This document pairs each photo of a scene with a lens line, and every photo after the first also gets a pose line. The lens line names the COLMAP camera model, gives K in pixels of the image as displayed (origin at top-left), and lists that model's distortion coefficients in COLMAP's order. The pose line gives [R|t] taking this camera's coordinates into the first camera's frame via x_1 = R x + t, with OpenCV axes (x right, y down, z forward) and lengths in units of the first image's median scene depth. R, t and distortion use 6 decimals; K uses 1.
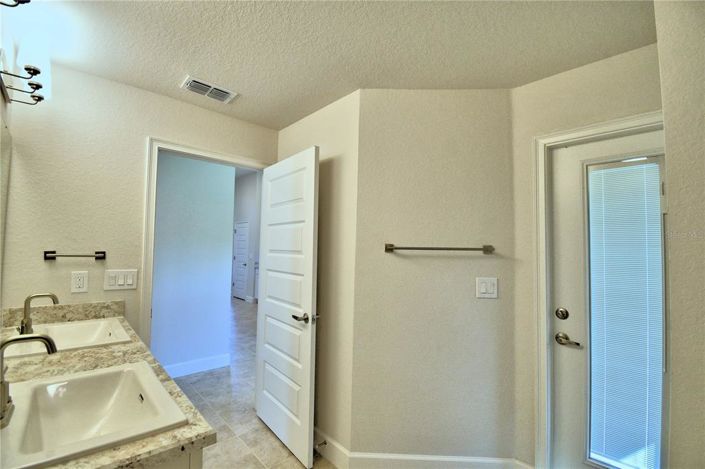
lens RADIAL K [[321.8, 0, 350.1], [0, 321.8, 236.6], [0, 0, 1]] dist [0.023387, -0.028750]
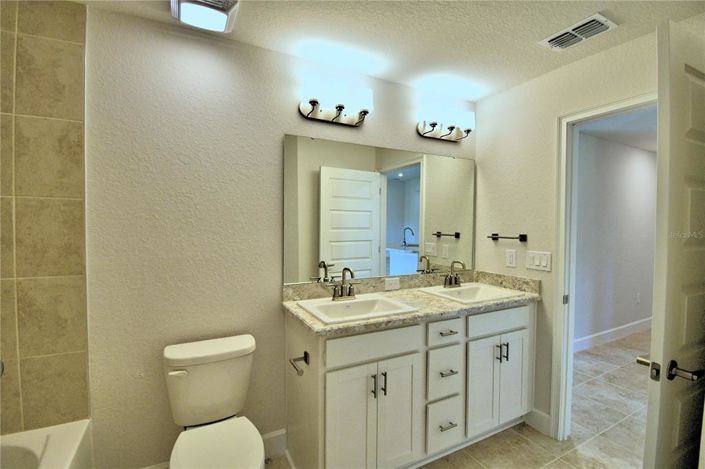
lens RADIAL K [[321.8, 0, 350.1], [0, 321.8, 236.6], [0, 0, 1]] dist [0.023387, -0.028750]
pose [[-0.250189, 0.008935, -0.968156, 0.530999], [0.027559, 0.999618, 0.002104, 0.035278], [0.967805, -0.026155, -0.250339, 0.706496]]
